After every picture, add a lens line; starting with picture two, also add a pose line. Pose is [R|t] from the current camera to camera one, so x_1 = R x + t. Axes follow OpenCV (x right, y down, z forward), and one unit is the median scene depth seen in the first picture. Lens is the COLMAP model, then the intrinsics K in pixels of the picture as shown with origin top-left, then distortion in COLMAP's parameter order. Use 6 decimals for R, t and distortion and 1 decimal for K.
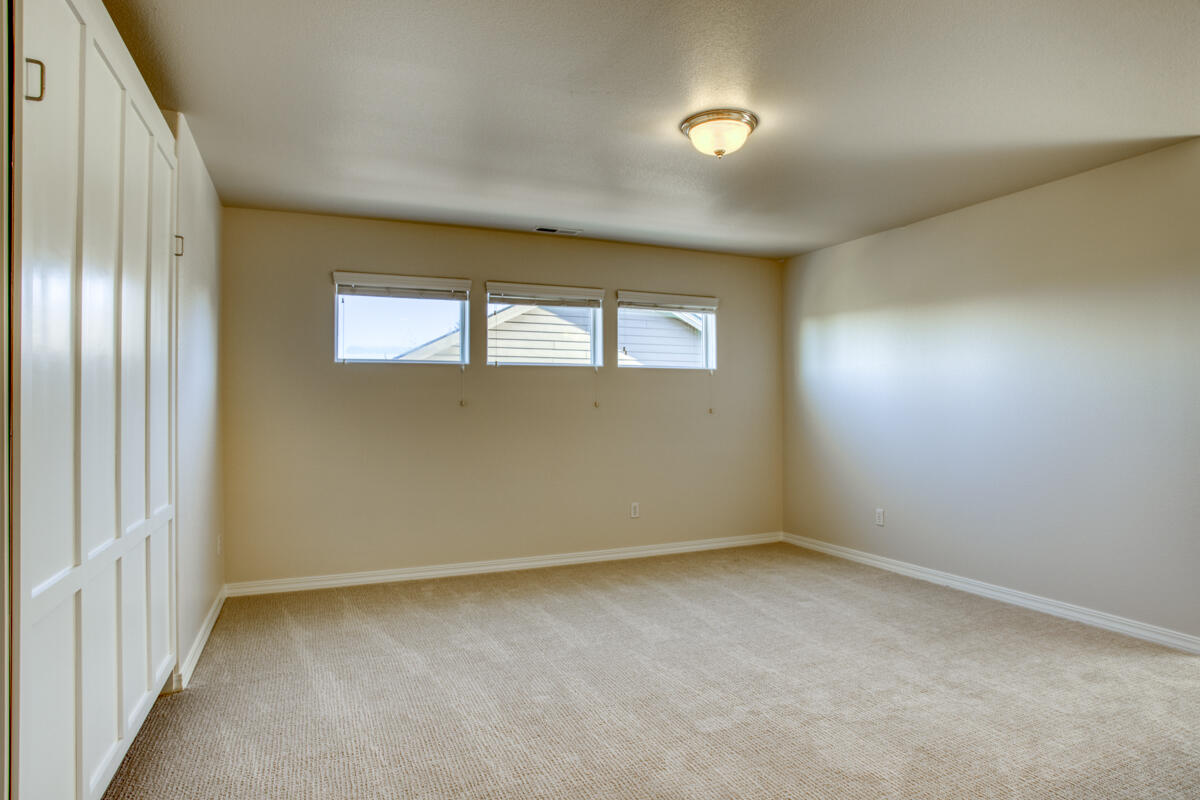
lens RADIAL K [[688.7, 0, 604.1], [0, 688.7, 401.7], [0, 0, 1]] dist [-0.015752, 0.008383]
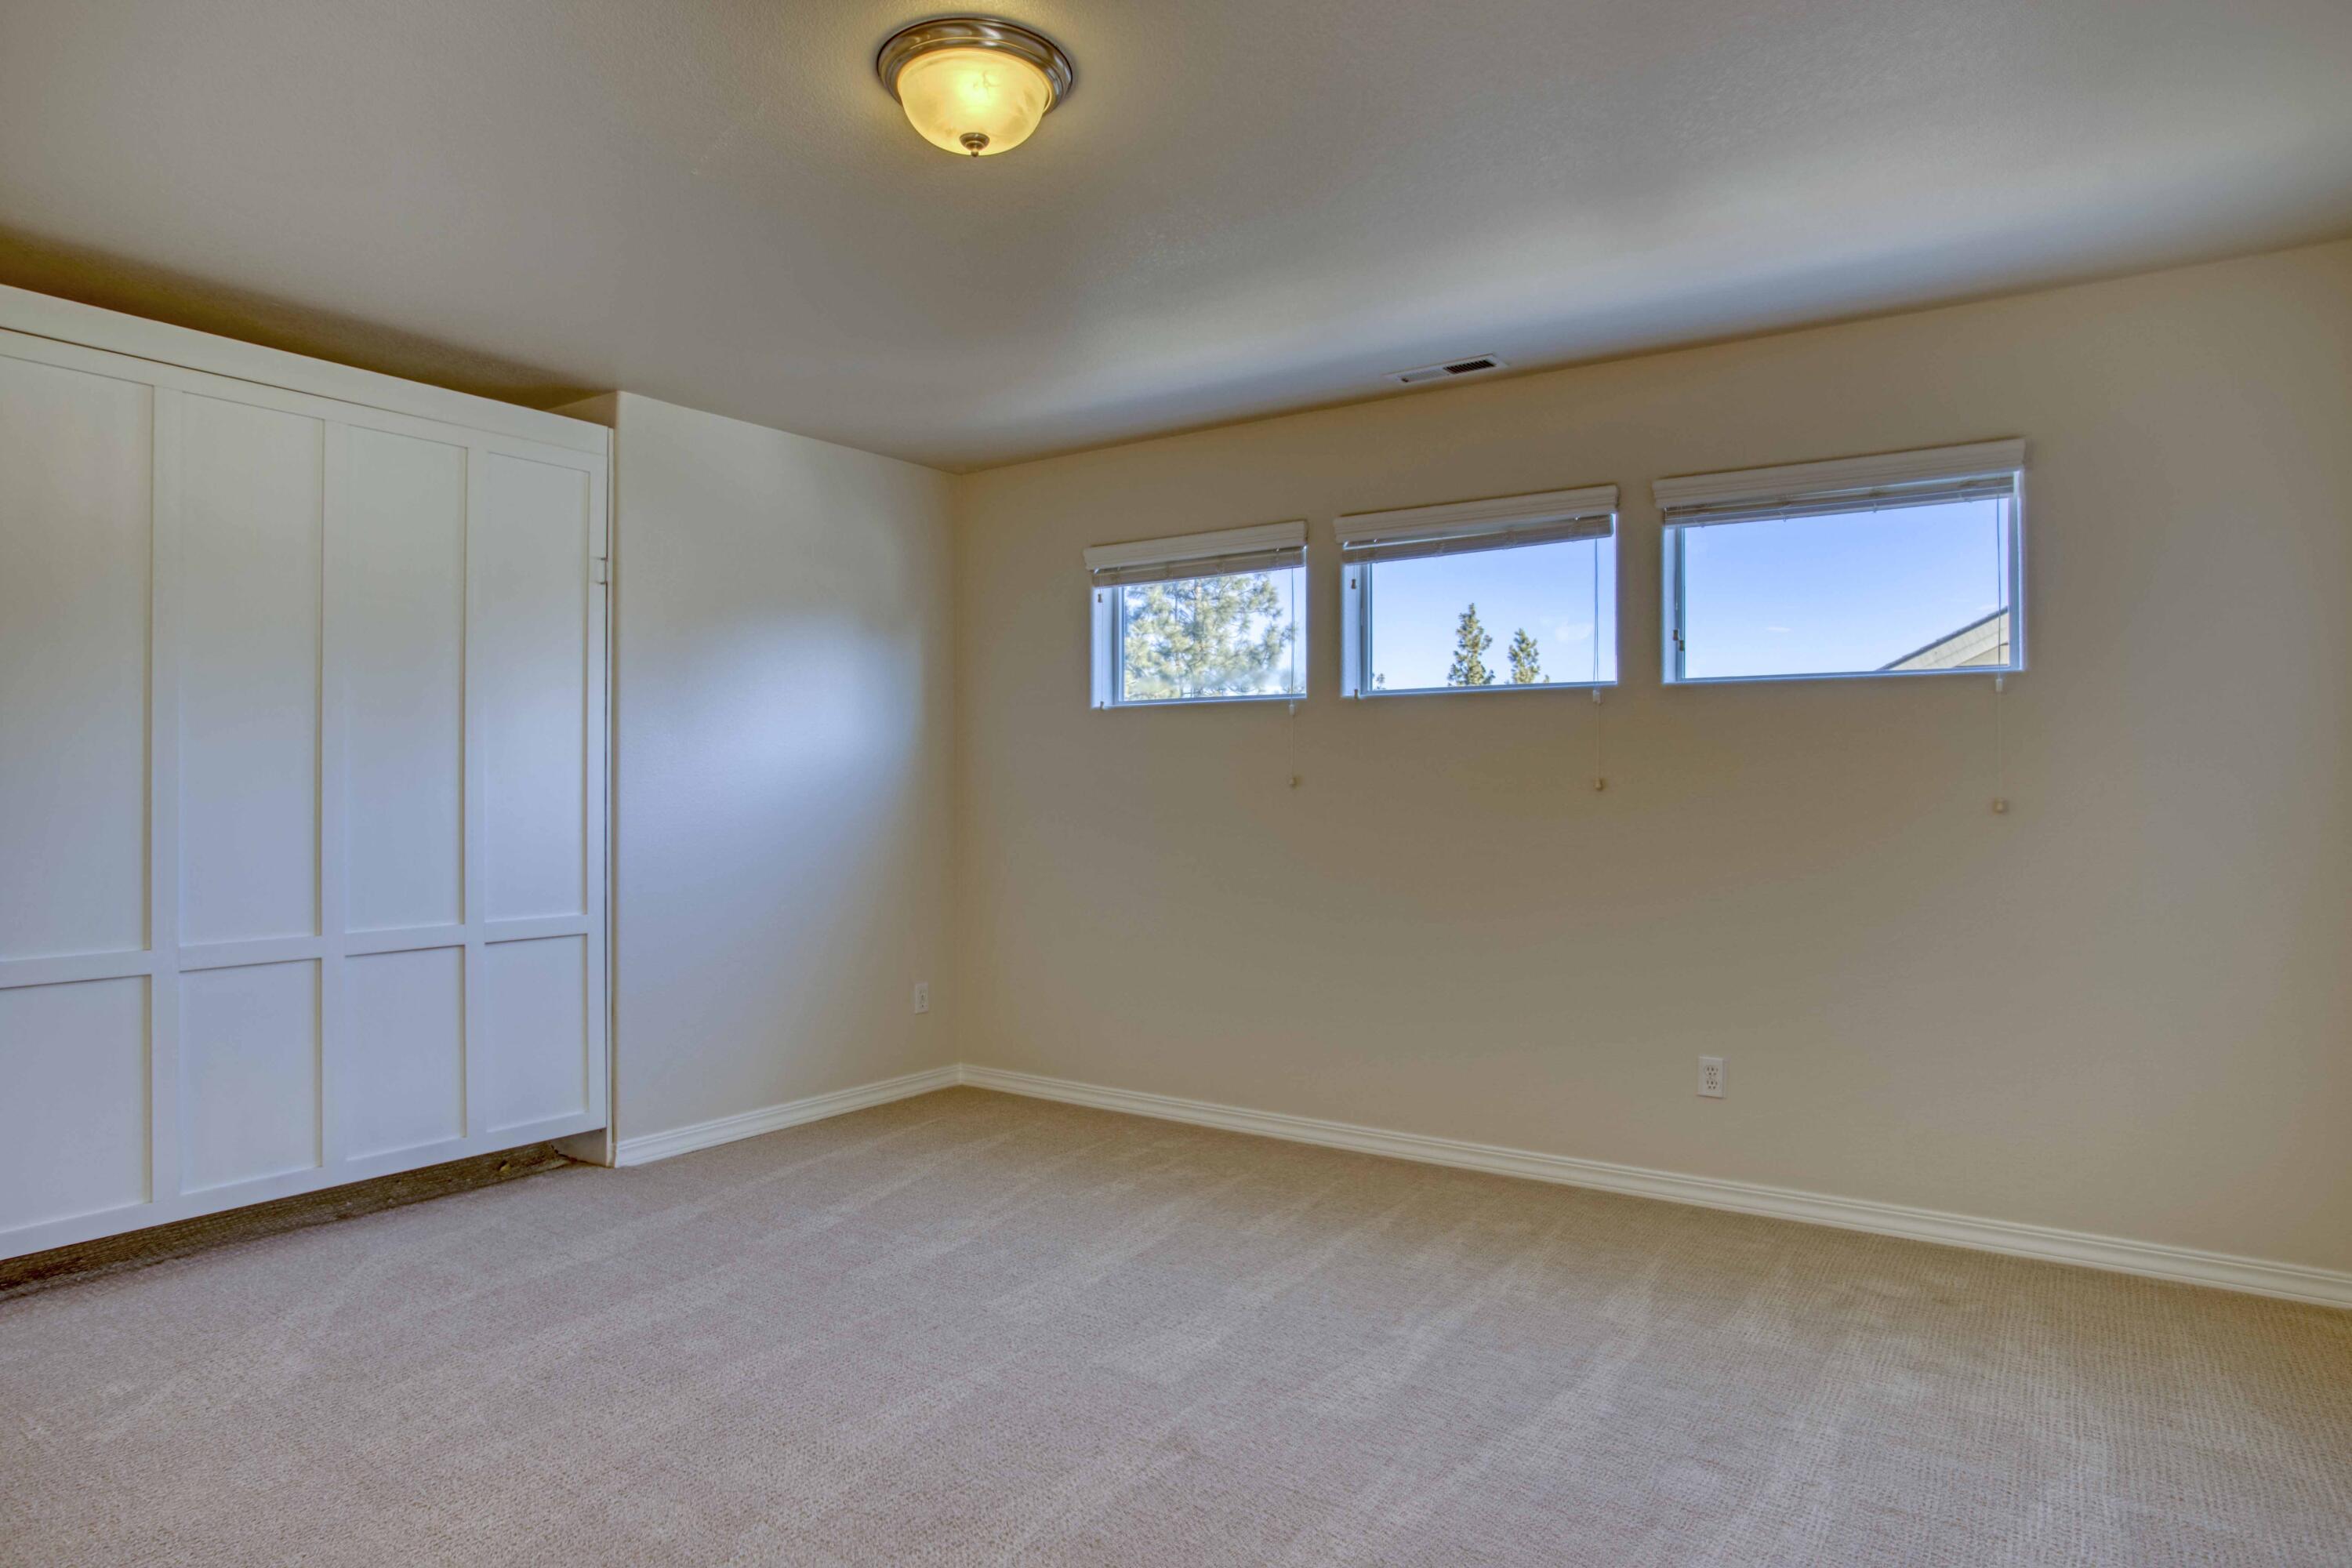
lens RADIAL K [[1349.8, 0, 1198.0], [0, 1349.8, 788.4], [0, 0, 1]] dist [-0.015752, 0.008383]
pose [[0.545633, 0.006093, -0.838002, 0.537846], [0.002735, 0.999955, 0.009051, -0.001310], [0.838020, -0.007231, 0.545592, 0.425581]]
